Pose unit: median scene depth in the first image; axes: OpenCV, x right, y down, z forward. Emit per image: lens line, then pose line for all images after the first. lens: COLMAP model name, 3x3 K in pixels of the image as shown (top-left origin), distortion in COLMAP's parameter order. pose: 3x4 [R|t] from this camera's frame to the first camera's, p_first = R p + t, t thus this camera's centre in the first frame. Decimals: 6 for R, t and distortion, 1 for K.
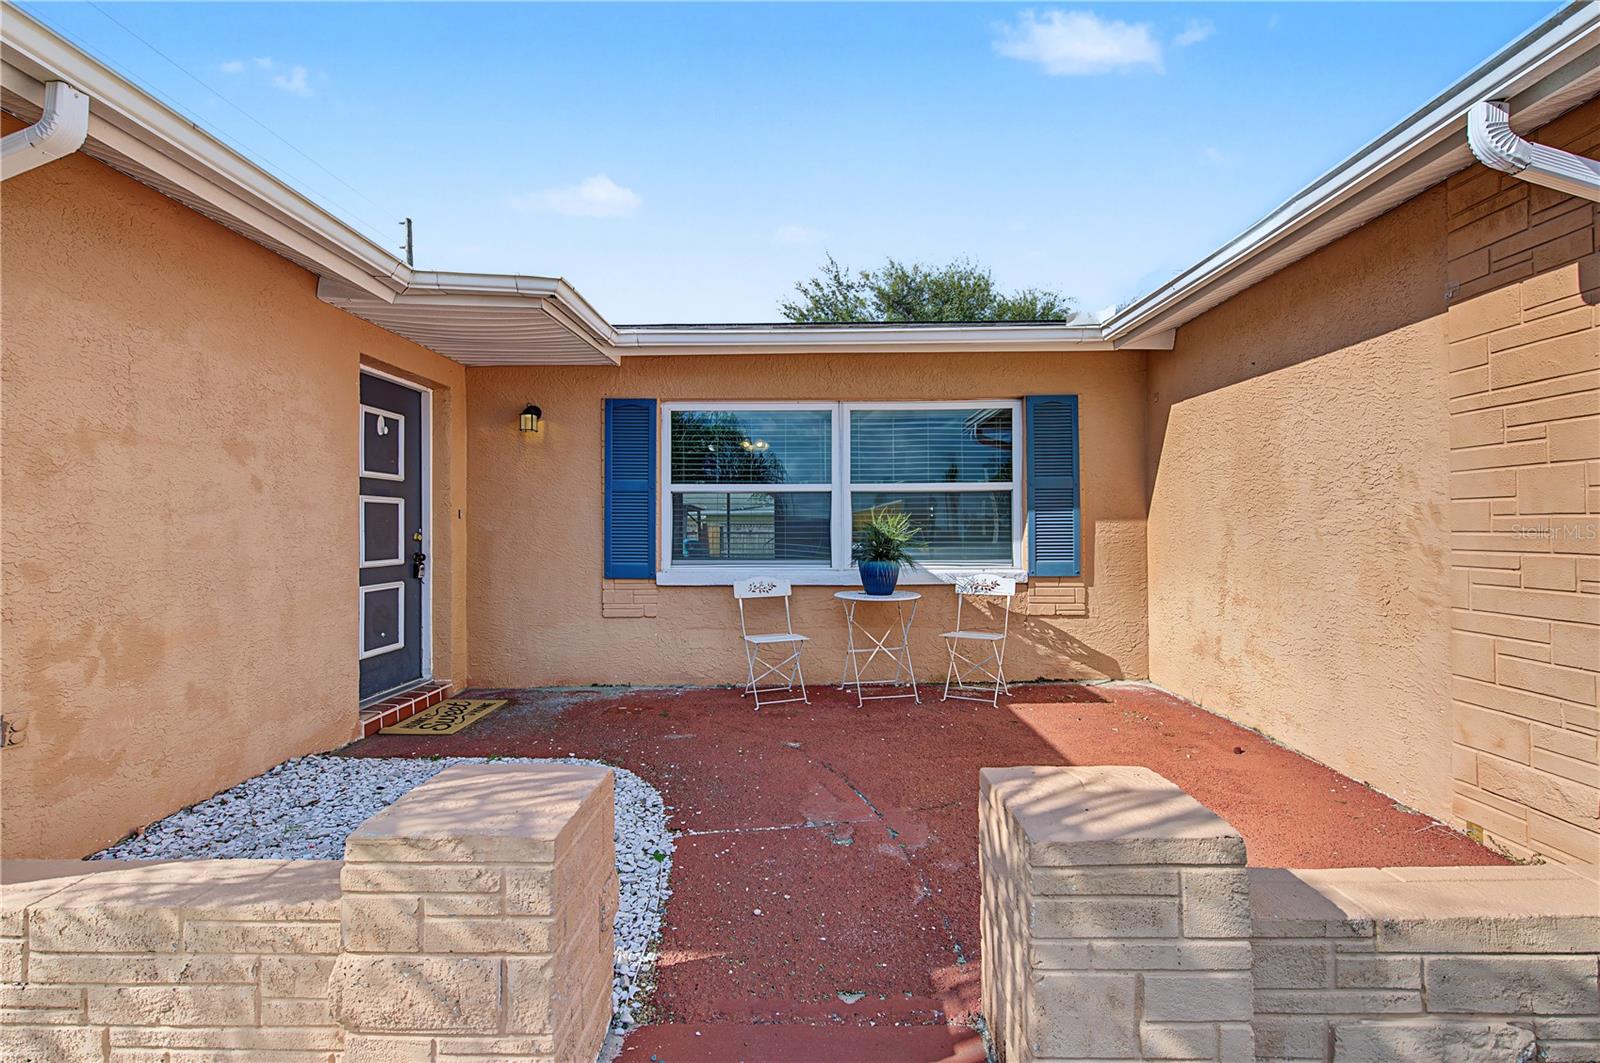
lens RADIAL K [[707.6, 0, 805.4], [0, 707.6, 526.5], [0, 0, 1]] dist [0.000203, -0.001641]
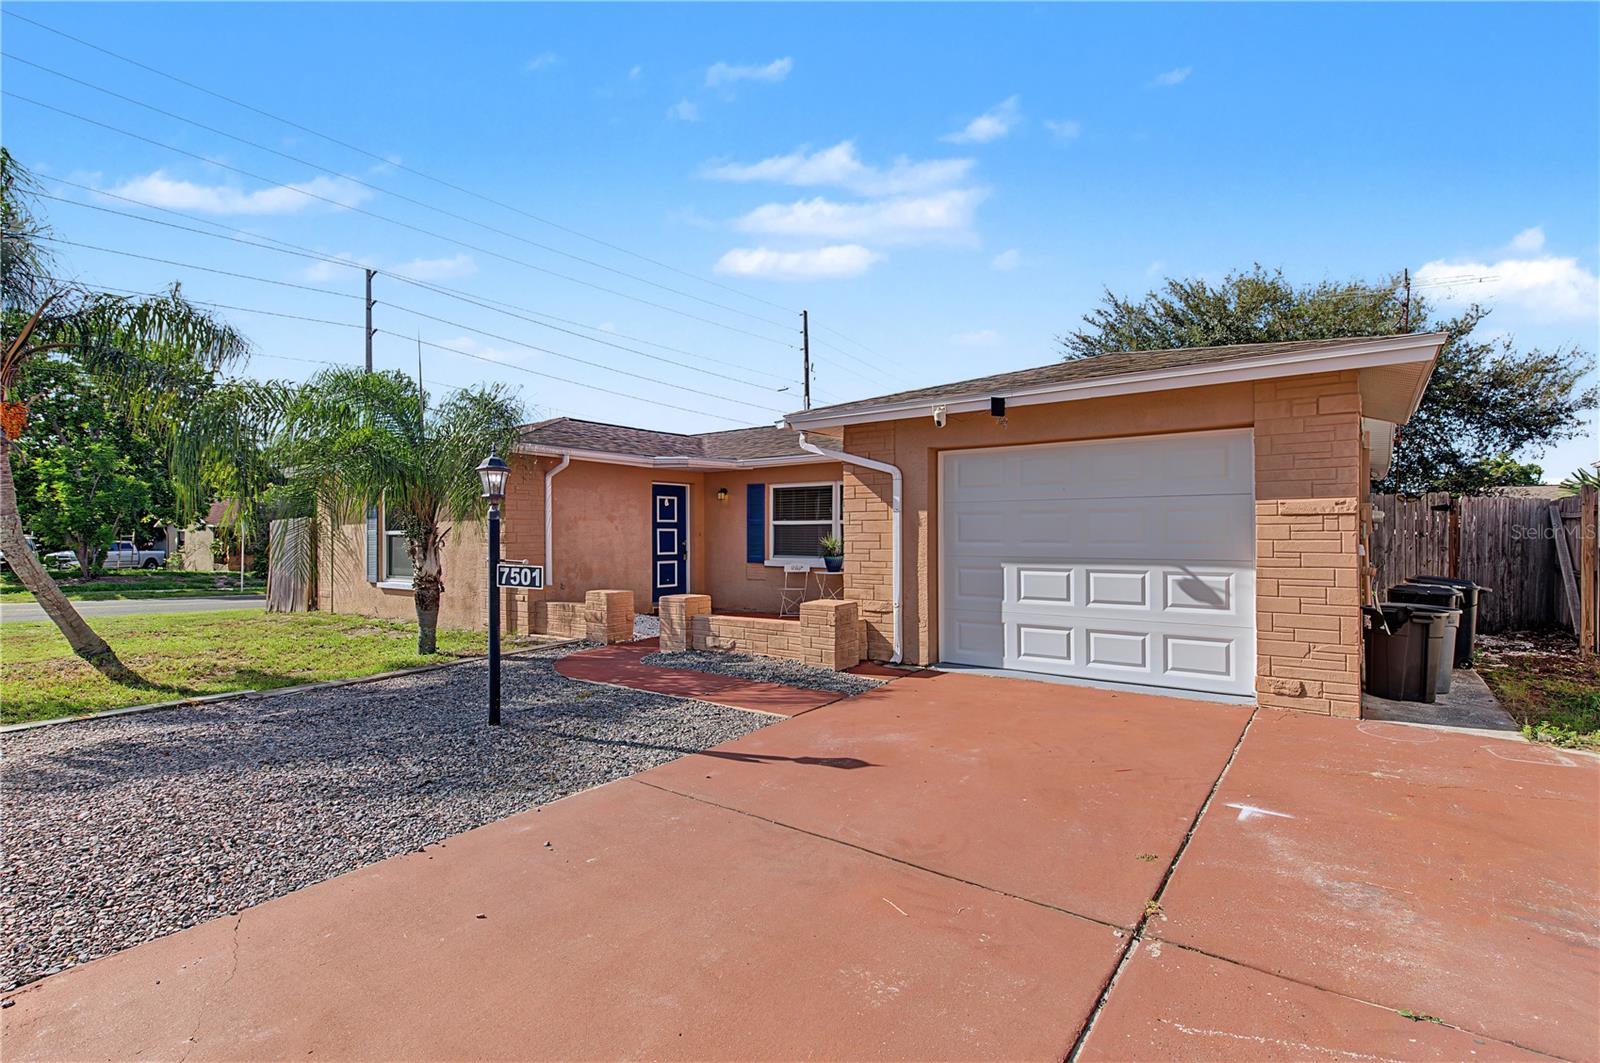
lens RADIAL K [[769.6, 0, 796.7], [0, 769.6, 534.8], [0, 0, 1]] dist [0.000988, 0.000017]
pose [[0.806288, 0.003237, -0.591515, 1.357854], [0.000162, 0.999984, 0.005693, -0.031376], [0.591523, -0.004686, 0.806274, -0.948017]]
